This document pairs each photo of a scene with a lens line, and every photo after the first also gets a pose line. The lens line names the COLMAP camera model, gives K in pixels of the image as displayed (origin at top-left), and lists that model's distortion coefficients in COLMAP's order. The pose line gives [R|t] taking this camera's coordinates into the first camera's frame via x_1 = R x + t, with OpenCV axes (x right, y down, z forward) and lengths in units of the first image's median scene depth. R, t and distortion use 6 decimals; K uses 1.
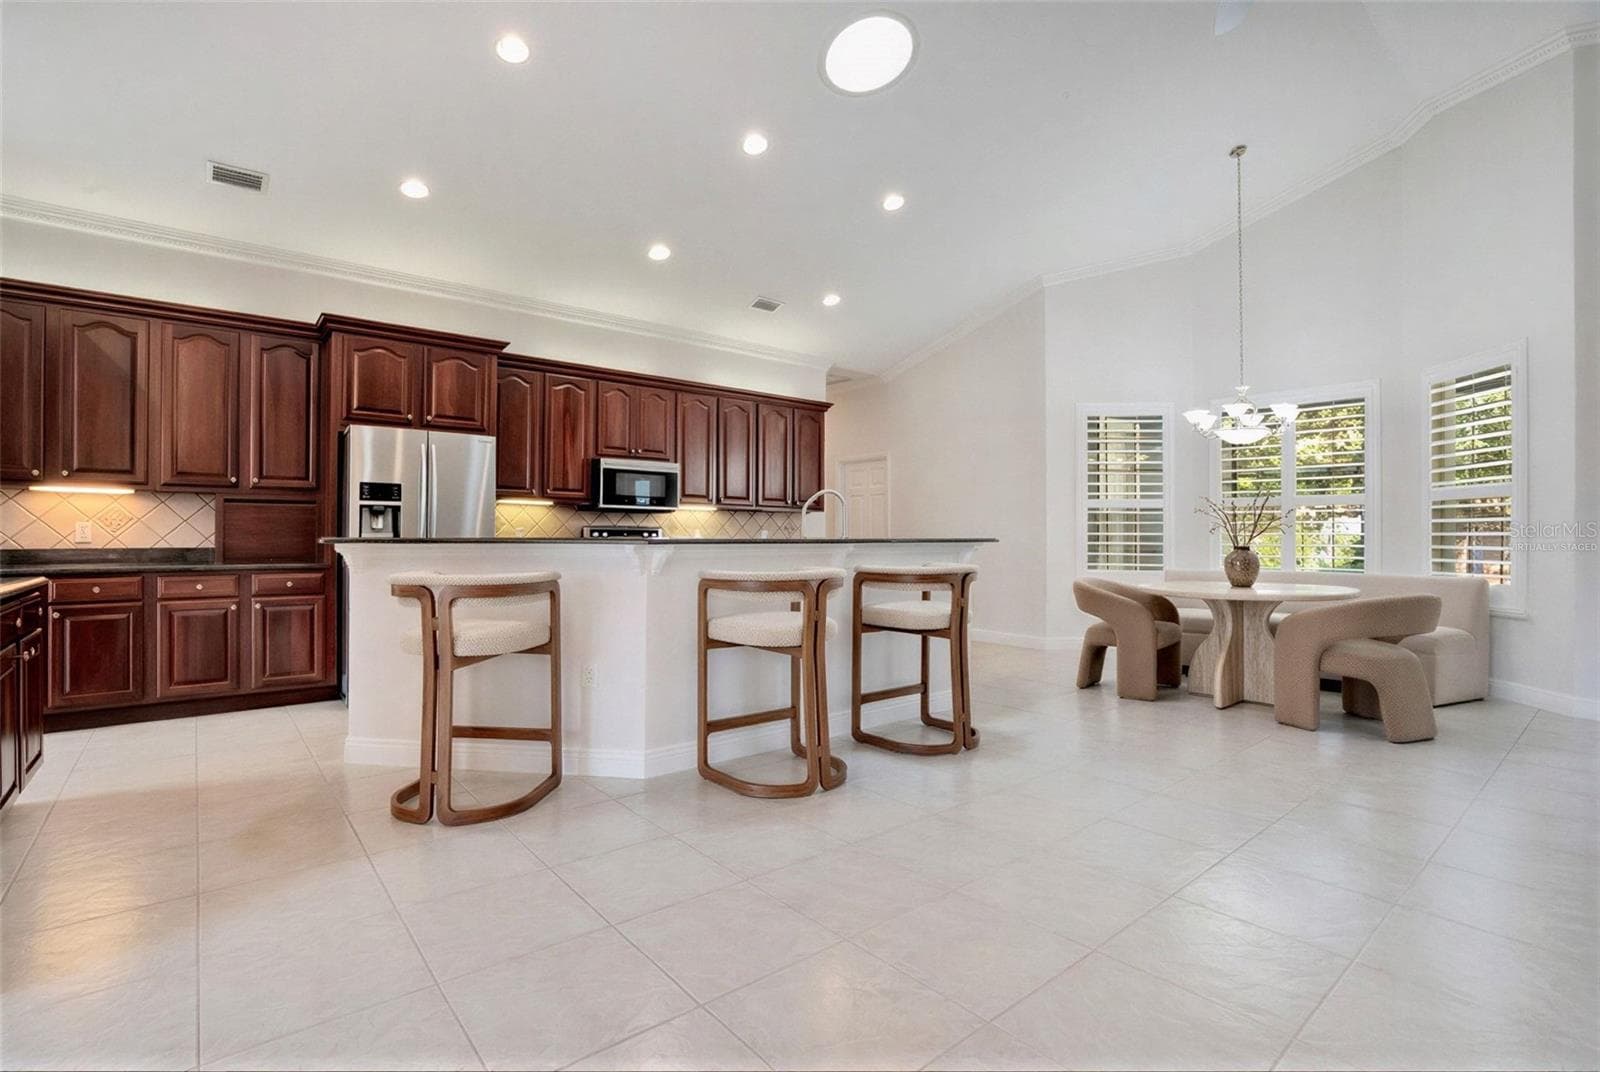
lens RADIAL K [[796.0, 0, 800.0], [0, 796.0, 532.8], [0, 0, 1]] dist [-0.033506, 0.009560]
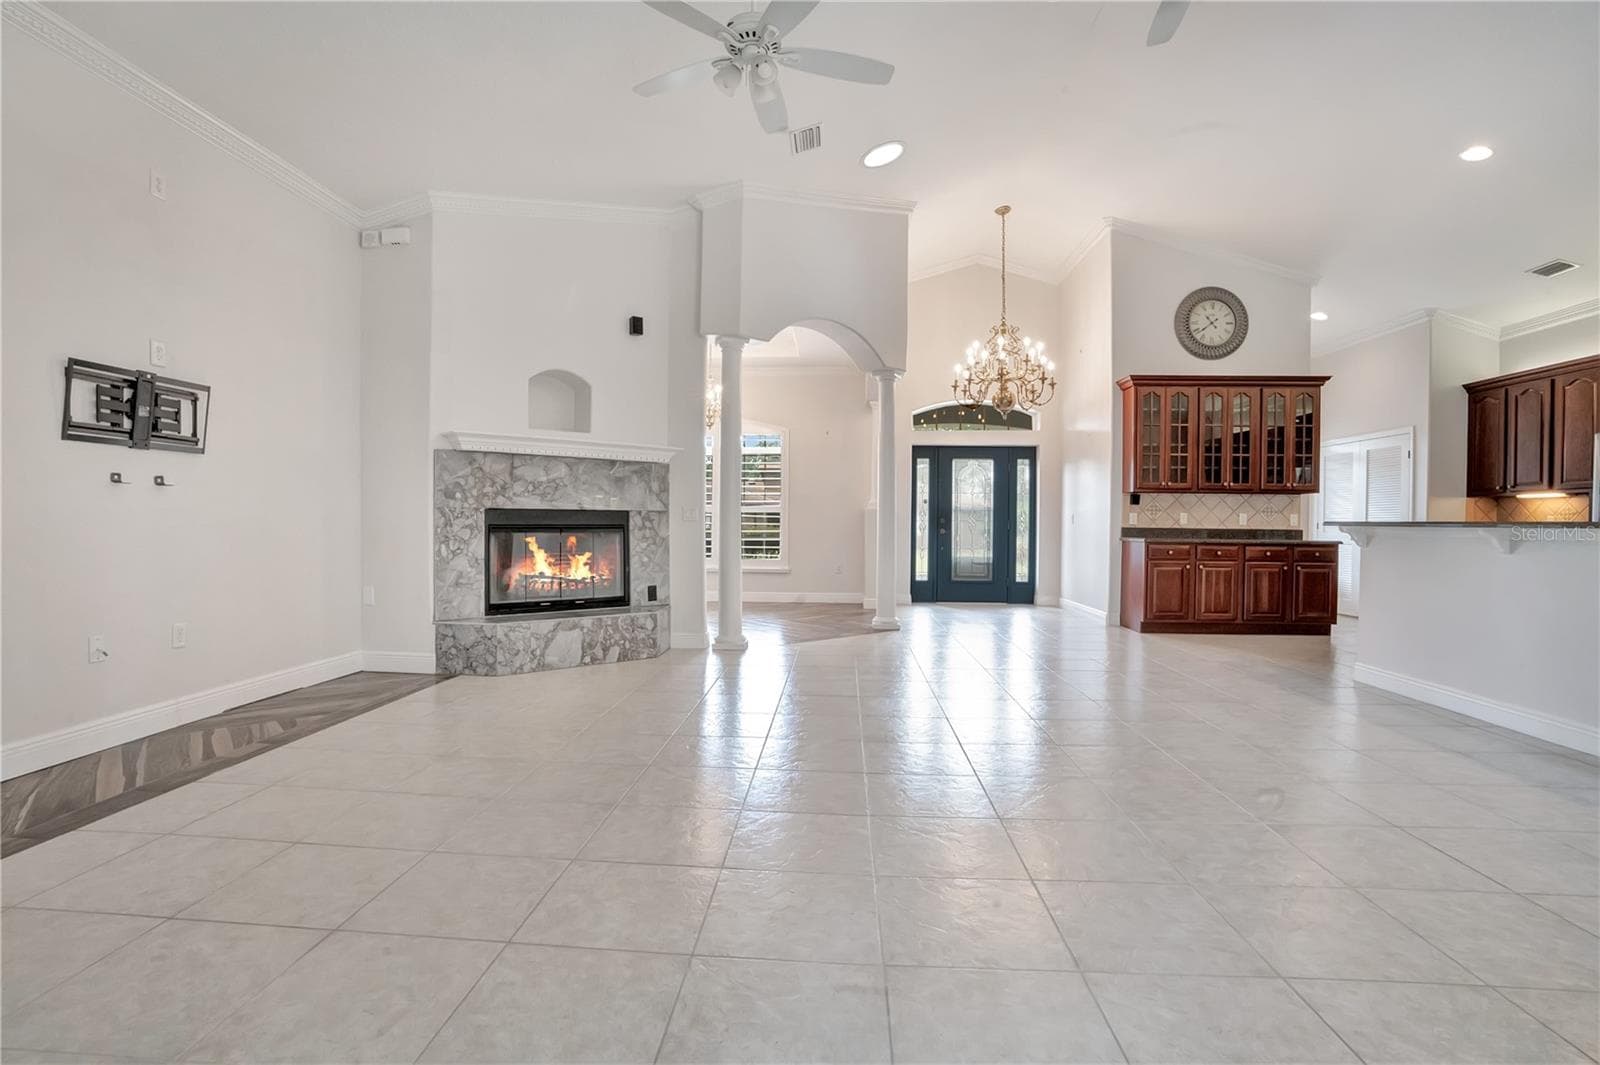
lens RADIAL K [[749.7, 0, 793.8], [0, 749.7, 531.6], [0, 0, 1]] dist [-0.058177, 0.016777]
pose [[-0.686019, -0.001447, -0.727583, 0.900302], [-0.007522, 0.999959, 0.005103, 0.016979], [0.727545, 0.008974, -0.686001, 0.714547]]
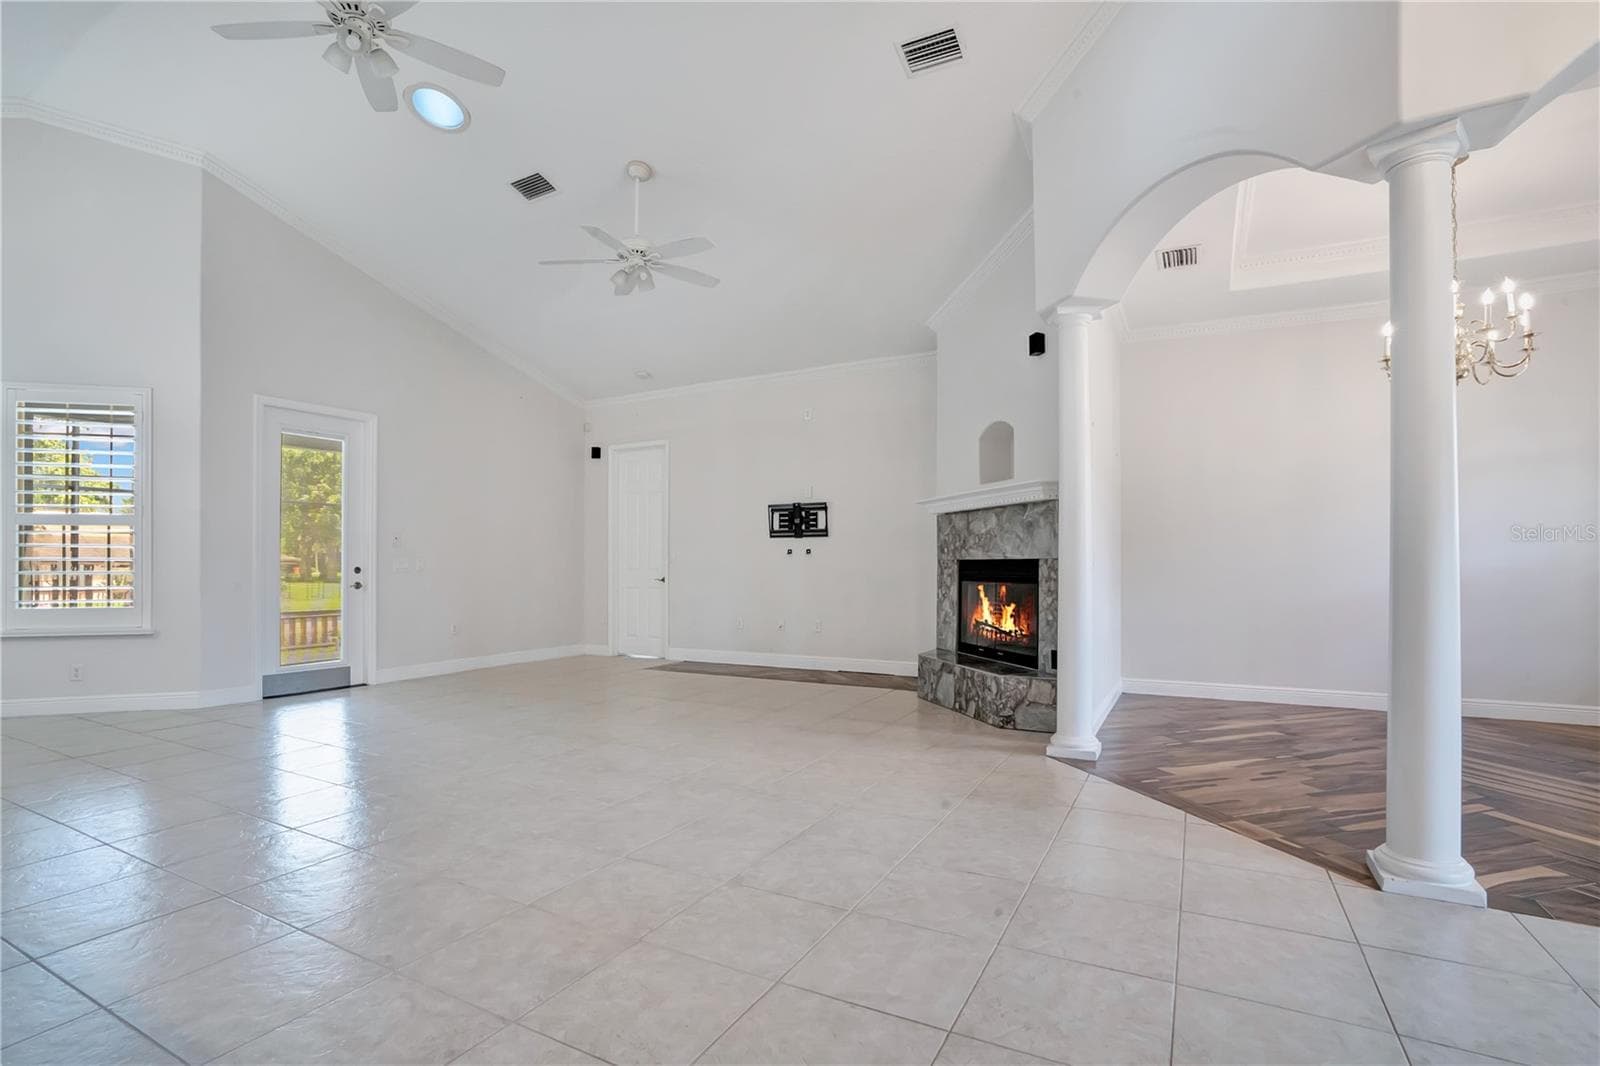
lens RADIAL K [[764.2, 0, 794.7], [0, 764.2, 563.6], [0, 0, 1]] dist [-0.056792, 0.017290]
pose [[-0.386131, -0.003970, 0.922435, -0.370844], [-0.004316, 0.999988, 0.002497, 0.000000], [-0.922434, -0.003017, -0.386143, 0.468474]]
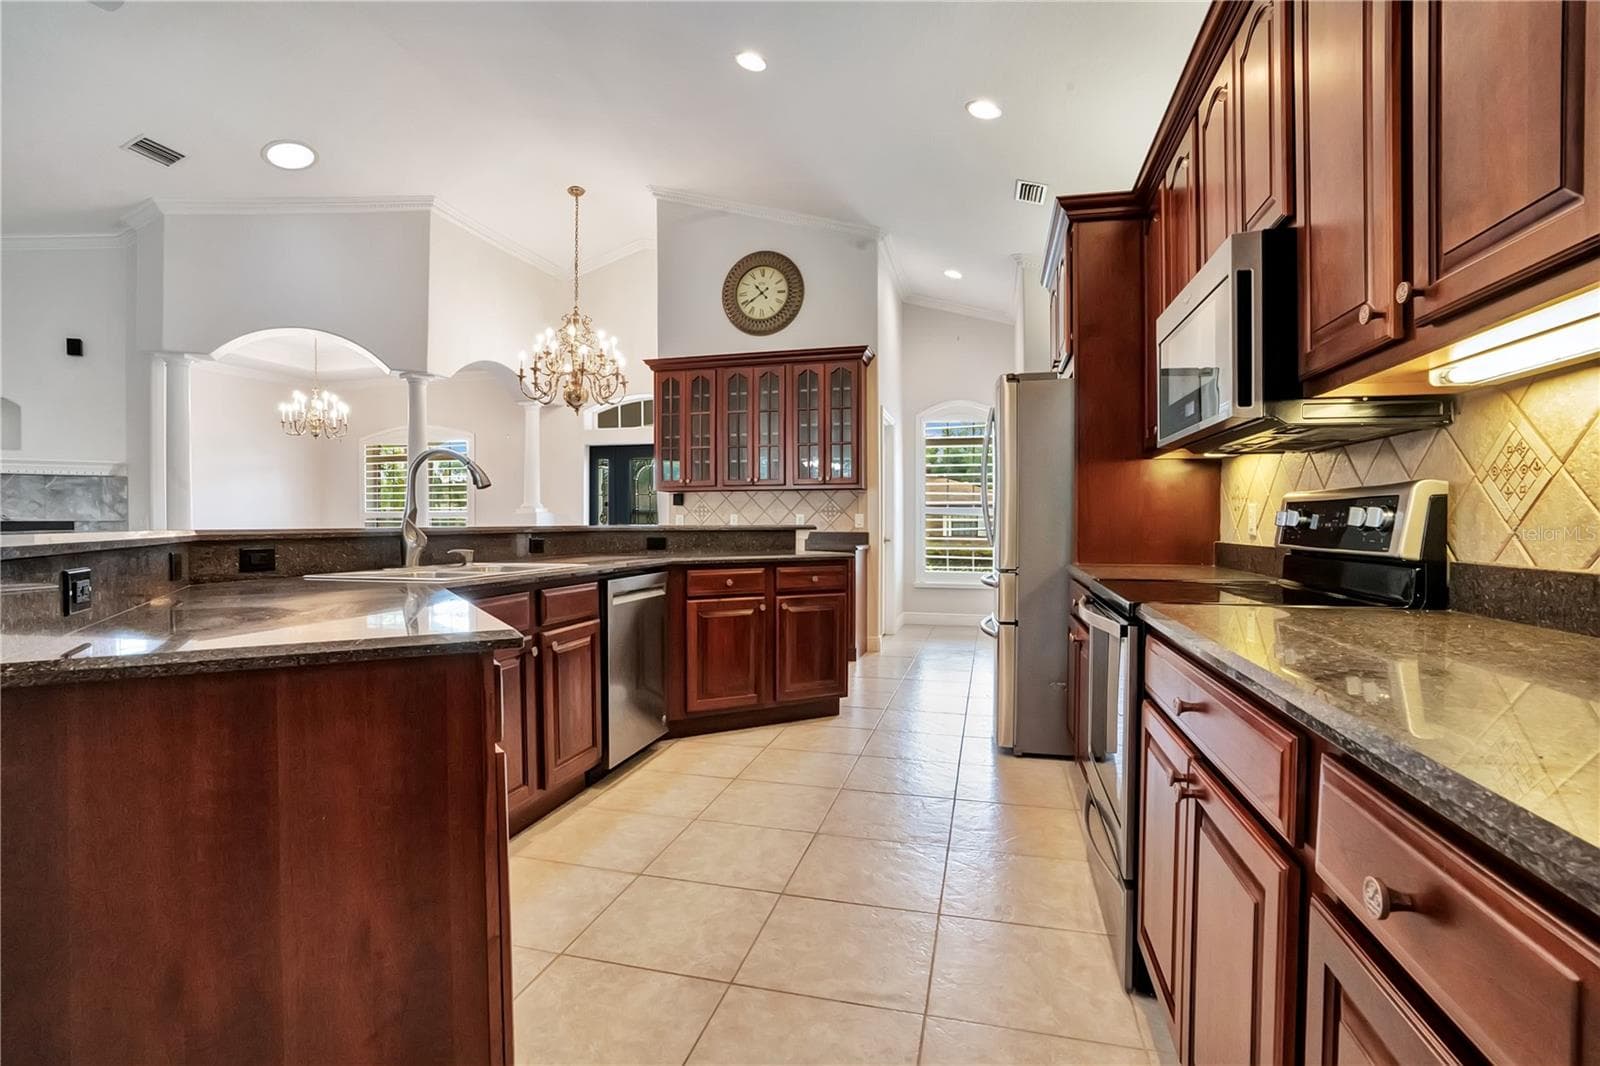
lens RADIAL K [[764.2, 0, 780.3], [0, 764.2, 528.0], [0, 0, 1]] dist [-0.056792, 0.017290]
pose [[-0.813814, 0.002567, -0.581120, 0.116505], [0.002936, 0.999996, 0.000306, 0.007155], [0.581119, -0.001457, -0.813818, 1.306203]]
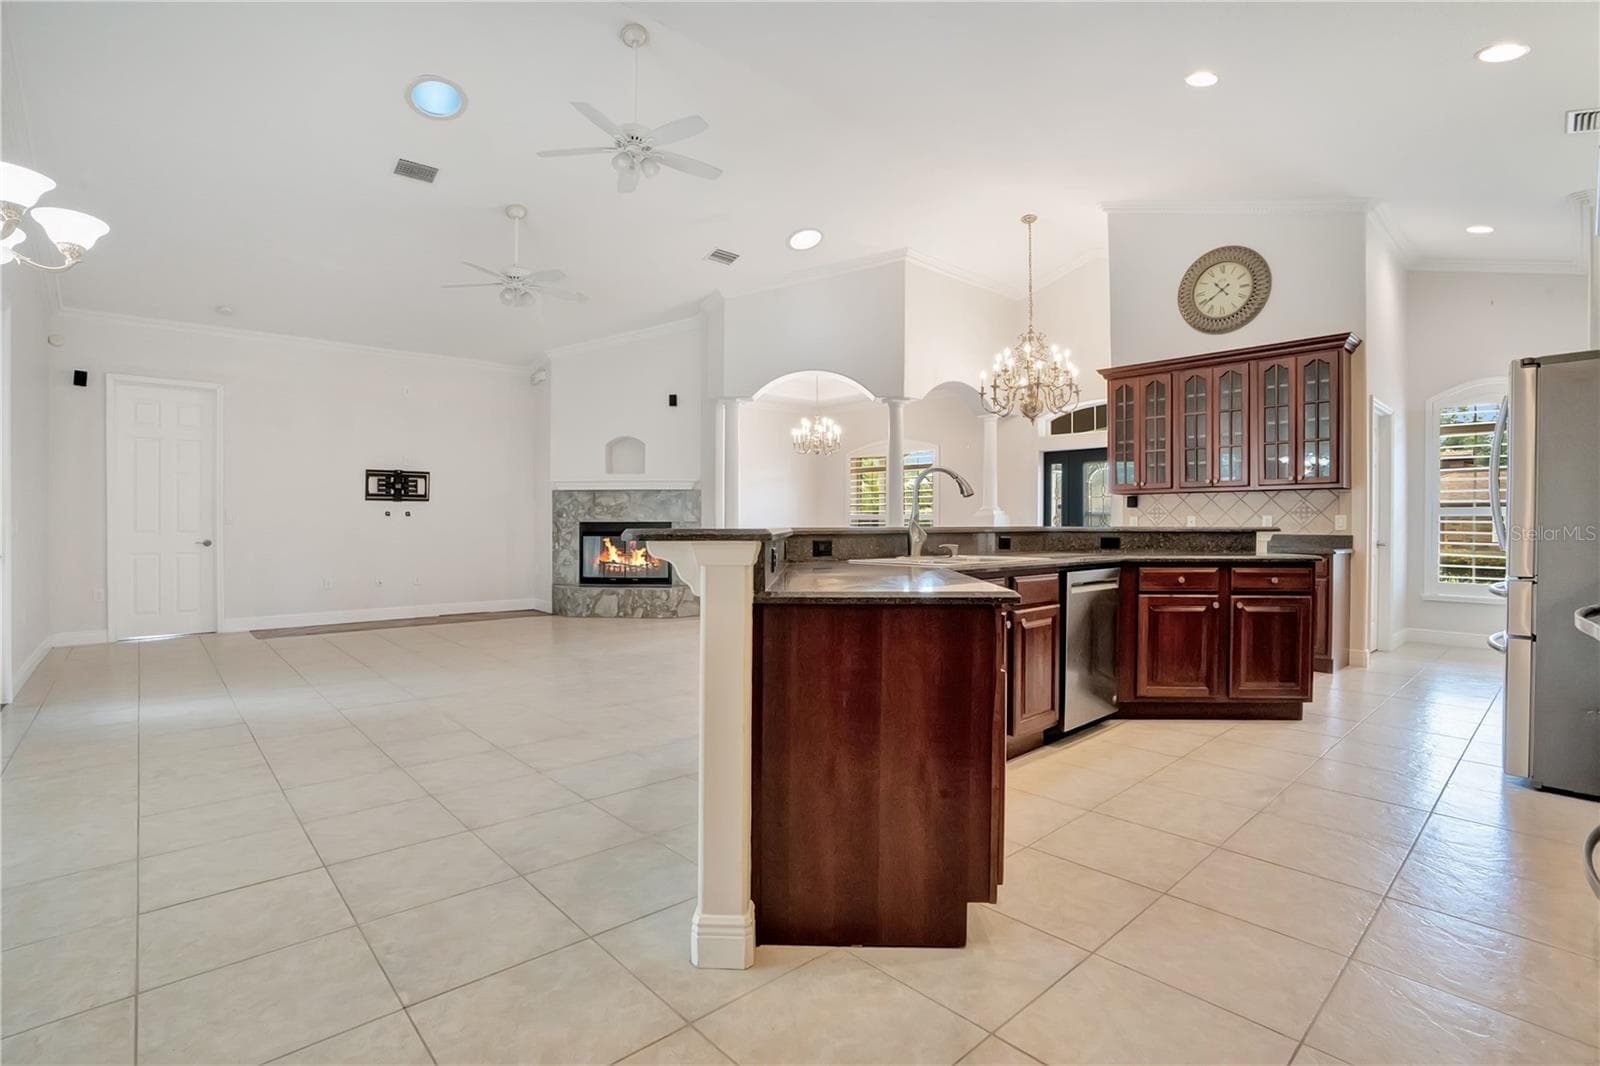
lens RADIAL K [[749.7, 0, 788.0], [0, 749.7, 528.6], [0, 0, 1]] dist [-0.058177, 0.016777]
pose [[-0.998688, -0.003970, -0.051057, 0.166446], [-0.003986, 0.999992, 0.000217, 0.007888], [0.051055, 0.000420, -0.998696, 1.404941]]
